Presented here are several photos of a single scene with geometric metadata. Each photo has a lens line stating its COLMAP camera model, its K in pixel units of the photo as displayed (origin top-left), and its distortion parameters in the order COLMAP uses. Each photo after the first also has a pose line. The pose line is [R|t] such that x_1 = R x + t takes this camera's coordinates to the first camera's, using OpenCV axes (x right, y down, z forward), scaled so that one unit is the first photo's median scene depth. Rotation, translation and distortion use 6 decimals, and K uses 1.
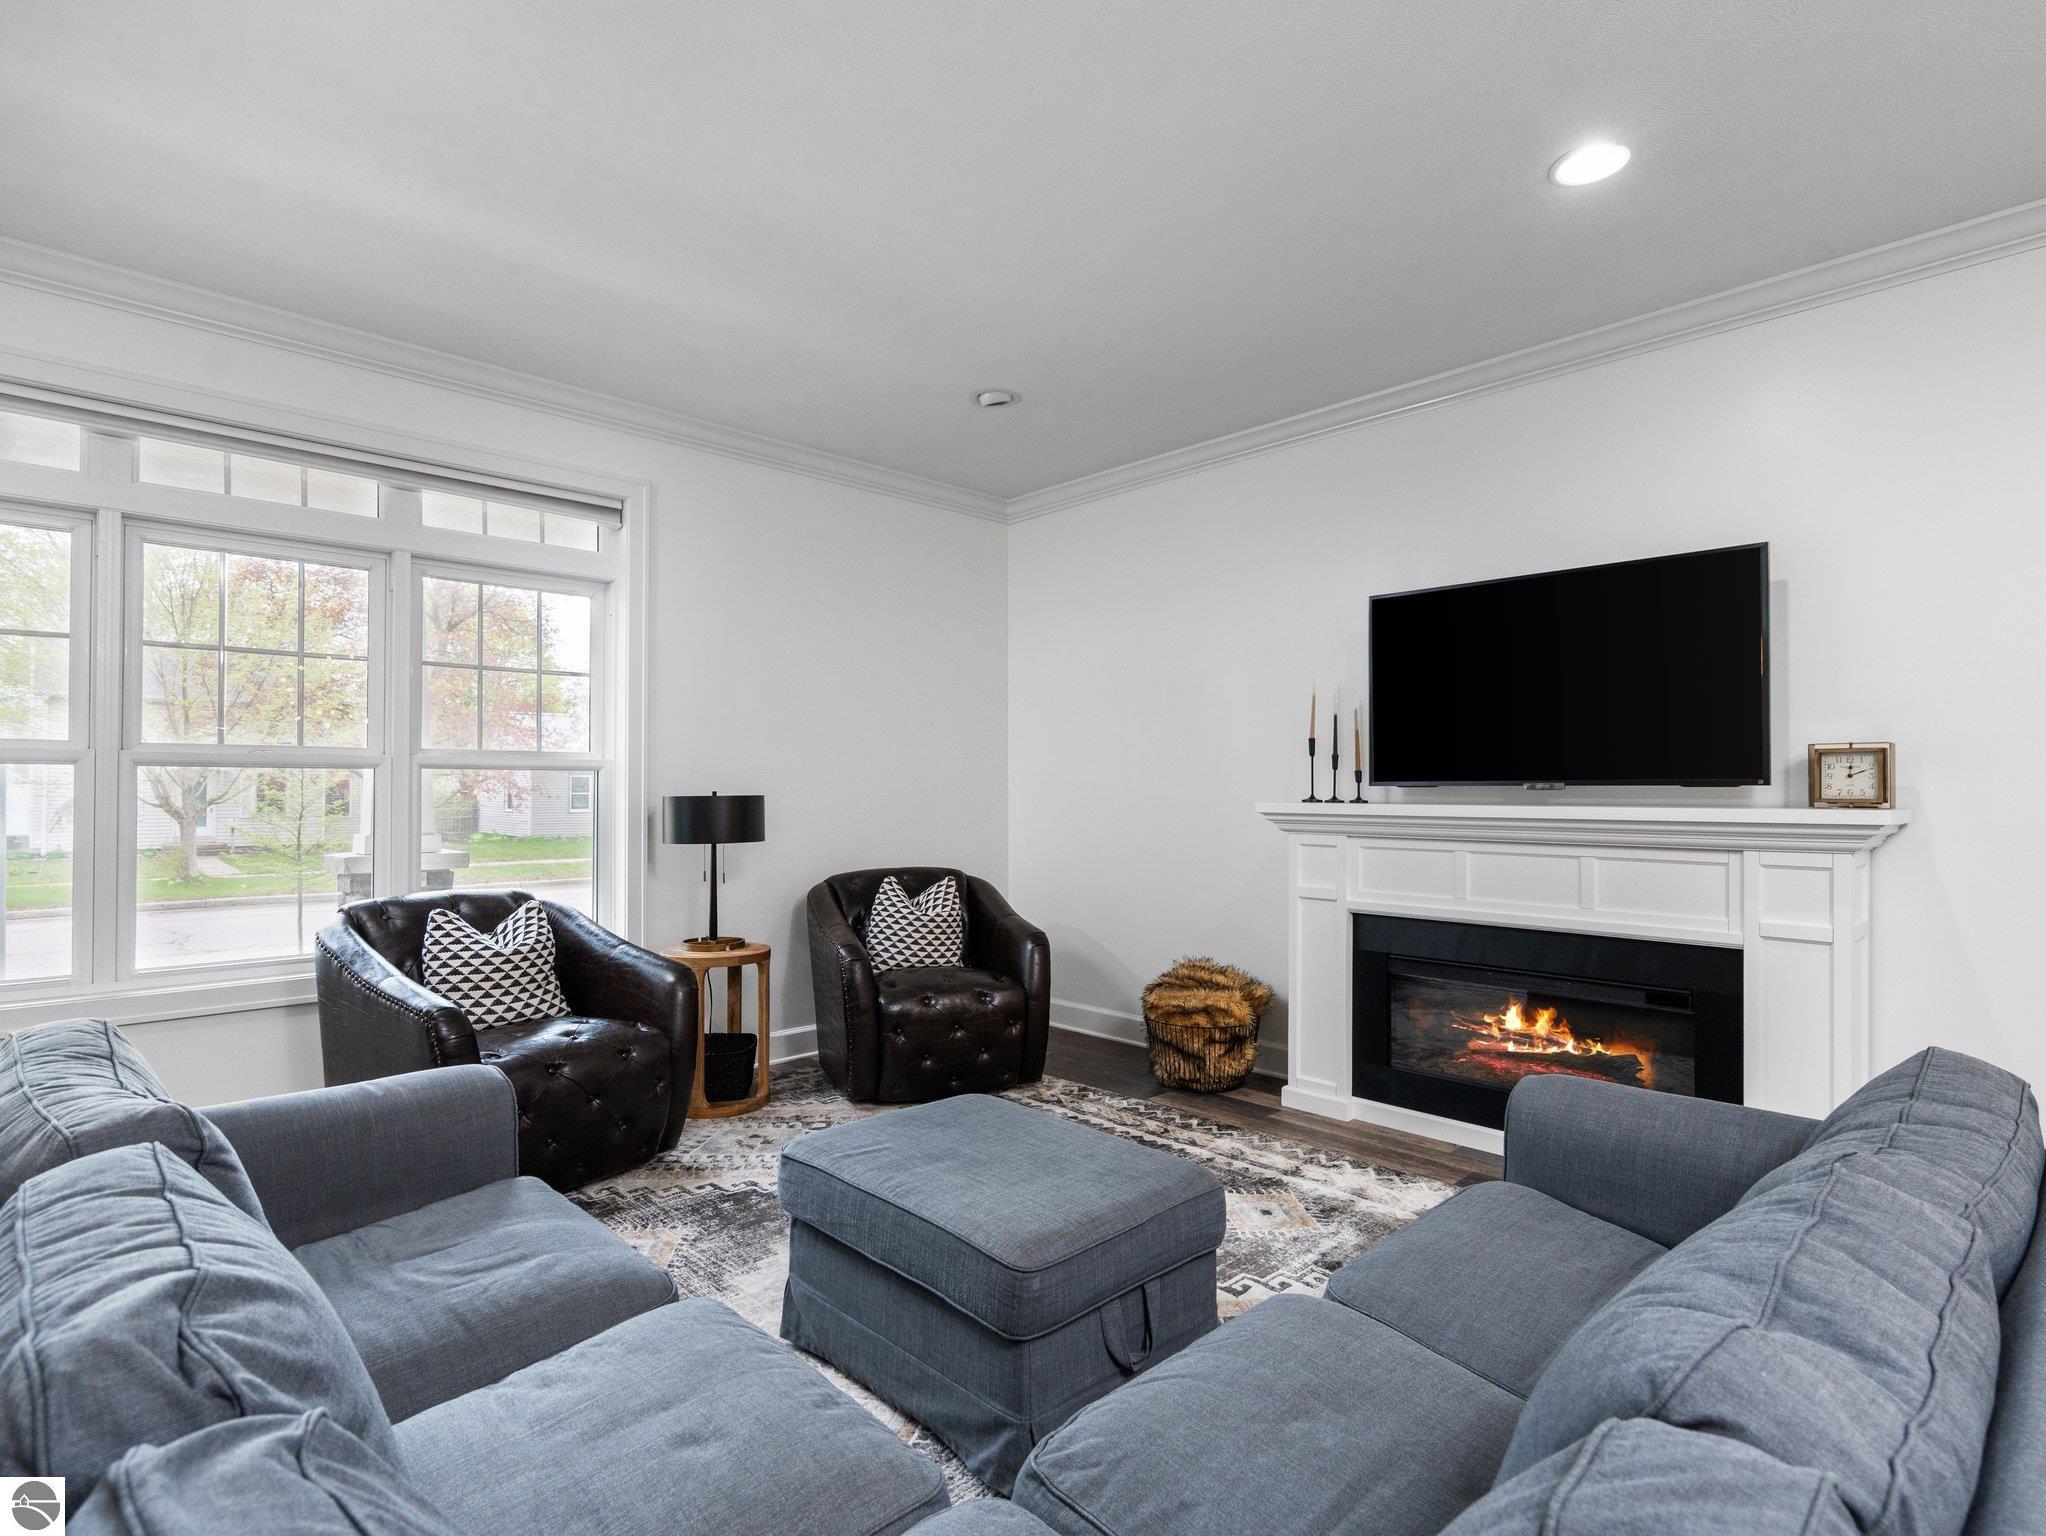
lens RADIAL K [[1045.3, 0, 1016.0], [0, 1045.3, 783.6], [0, 0, 1]] dist [-0.000329, 0.000664]
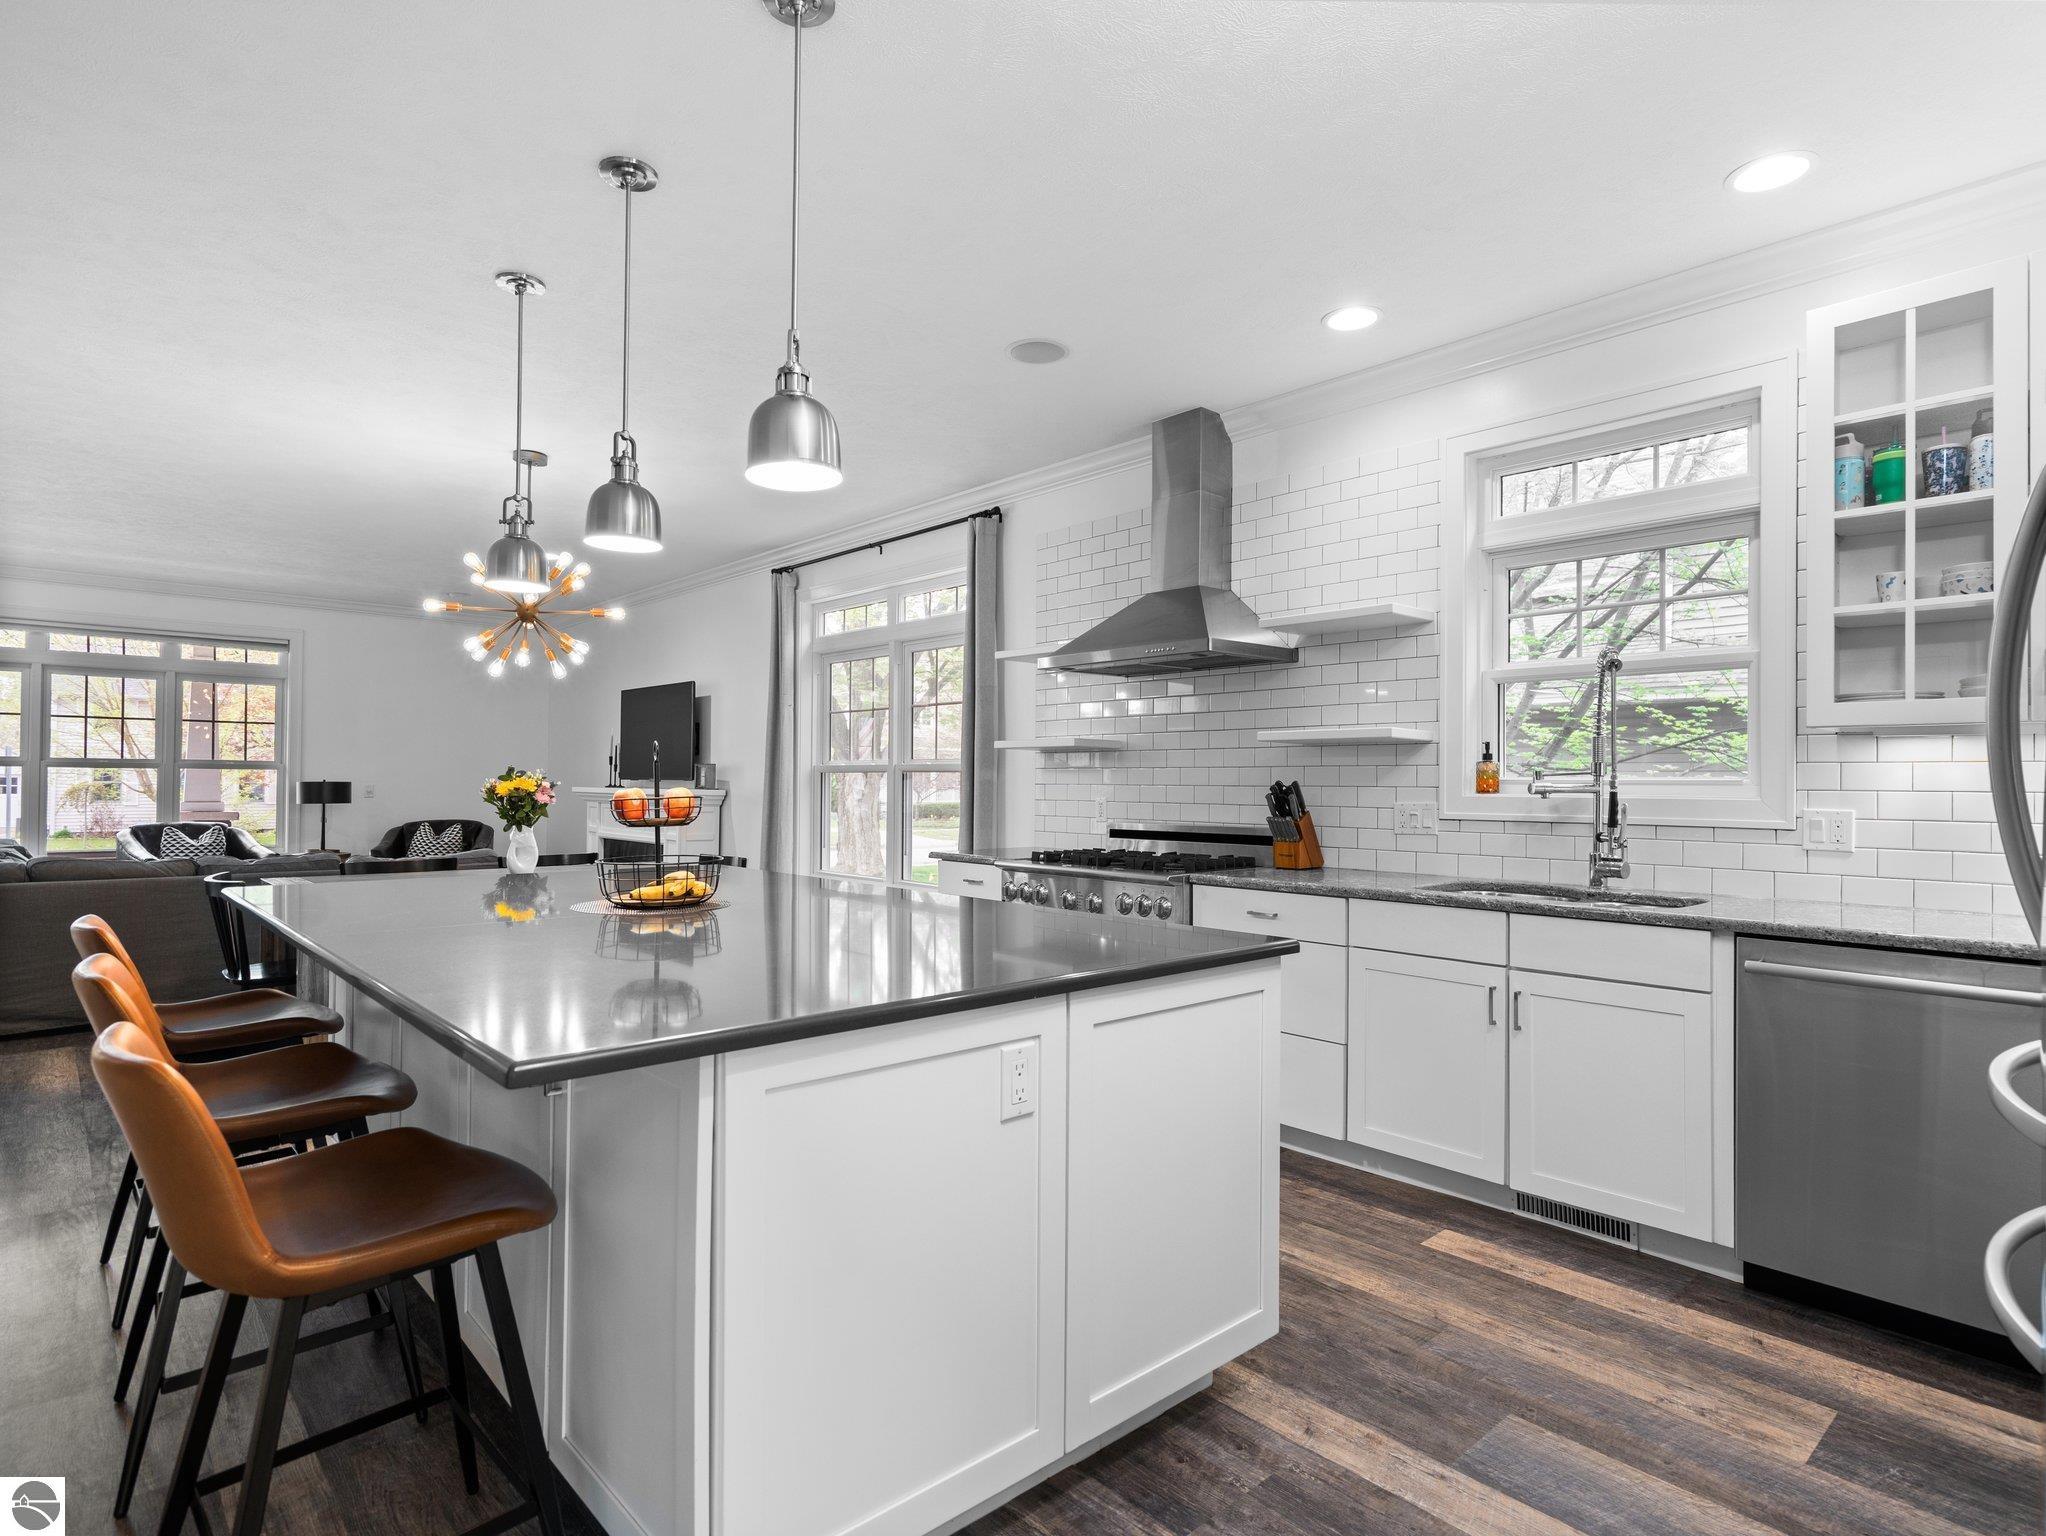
lens RADIAL K [[1094.7, 0, 1023.0], [0, 1094.7, 768.0], [0, 0, 1]] dist [-0.004415, 0.000446]
pose [[0.999567, 0.005255, -0.028939, 1.428614], [-0.005442, 0.999965, -0.006354, -0.010882], [0.028905, 0.006508, 0.999561, -1.400504]]
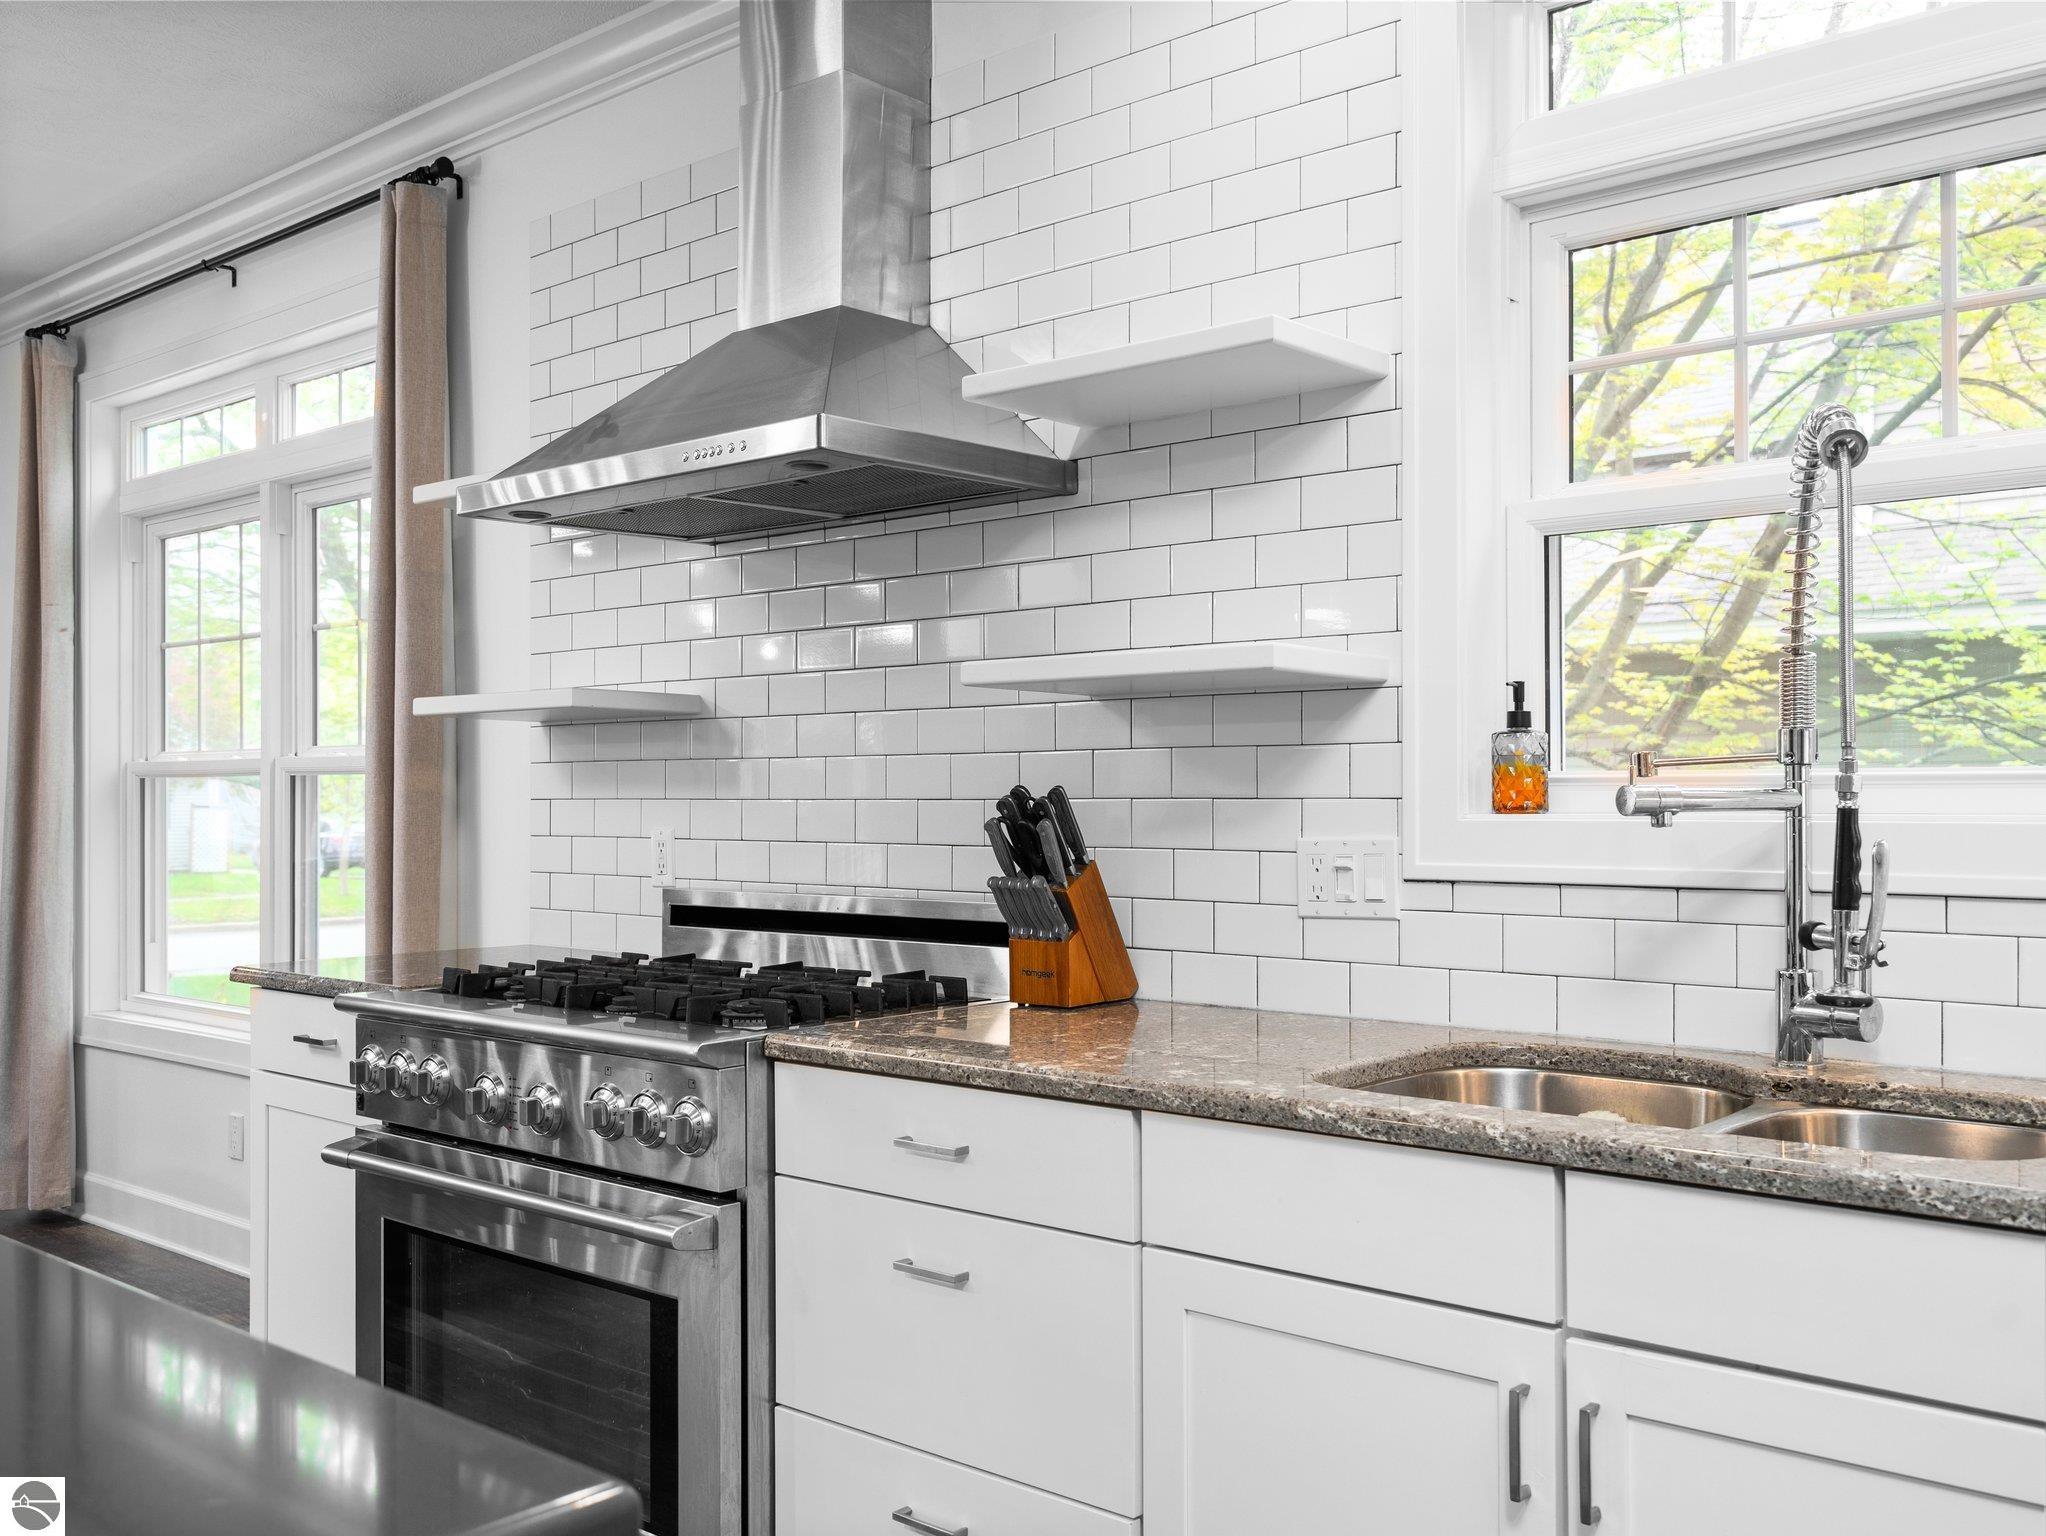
lens RADIAL K [[1857.1, 0, 1023.0], [0, 1857.1, 768.0], [0, 0, 1]] dist [0.005426, -0.000567]
pose [[0.996109, -0.002354, 0.088101, 1.598721], [0.002957, 0.999973, -0.006724, -0.008364], [-0.088083, 0.006958, 0.996089, -1.012060]]
